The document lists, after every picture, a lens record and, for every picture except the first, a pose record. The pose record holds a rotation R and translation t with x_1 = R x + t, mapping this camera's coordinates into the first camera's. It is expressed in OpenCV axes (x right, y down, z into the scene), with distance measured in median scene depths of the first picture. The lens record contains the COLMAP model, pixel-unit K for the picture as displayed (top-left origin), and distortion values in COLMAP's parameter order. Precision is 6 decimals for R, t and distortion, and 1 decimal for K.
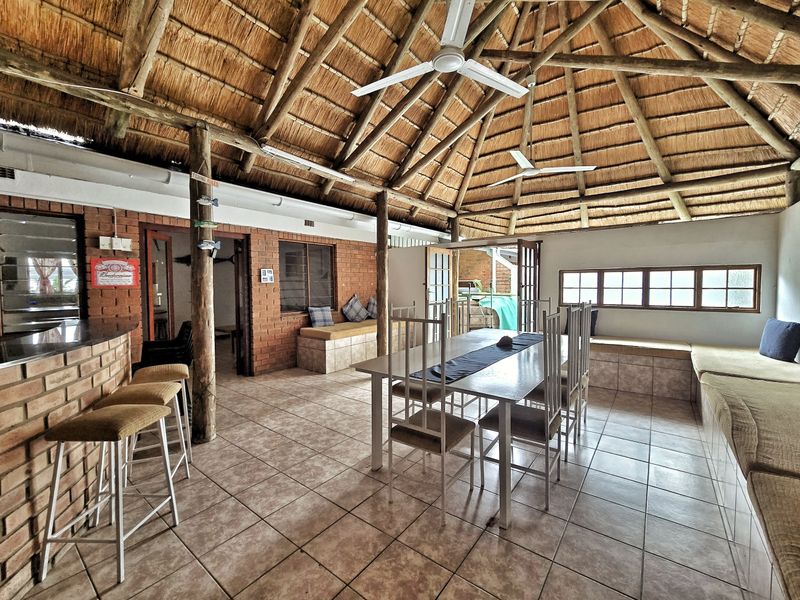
lens RADIAL K [[333.1, 0, 400.0], [0, 333.1, 300.0], [0, 0, 1]] dist [-0.003734, -0.000303]
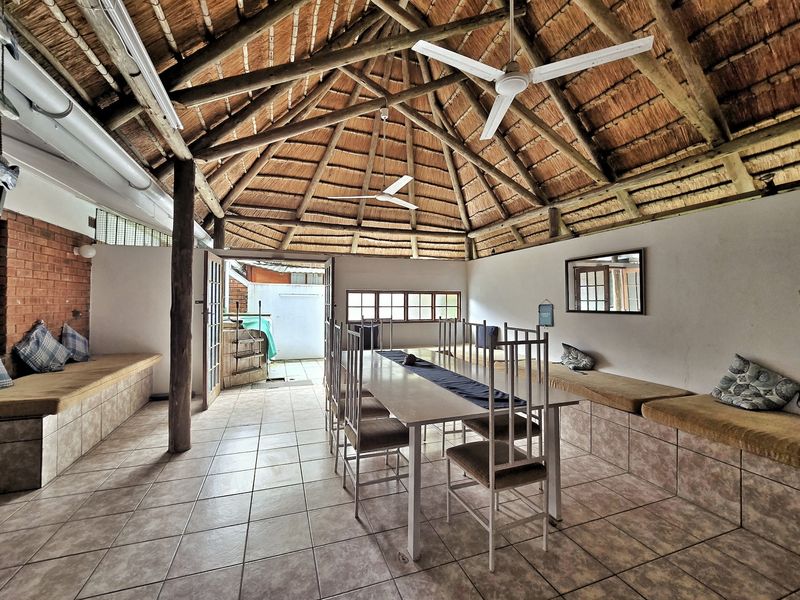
lens RADIAL K [[333.1, 0, 400.0], [0, 333.1, 300.0], [0, 0, 1]] dist [-0.003734, -0.000303]
pose [[0.546872, 0.013097, 0.837114, -0.346163], [0.033752, 0.998720, -0.037675, -0.012722], [-0.836536, 0.048858, 0.545730, 0.295813]]
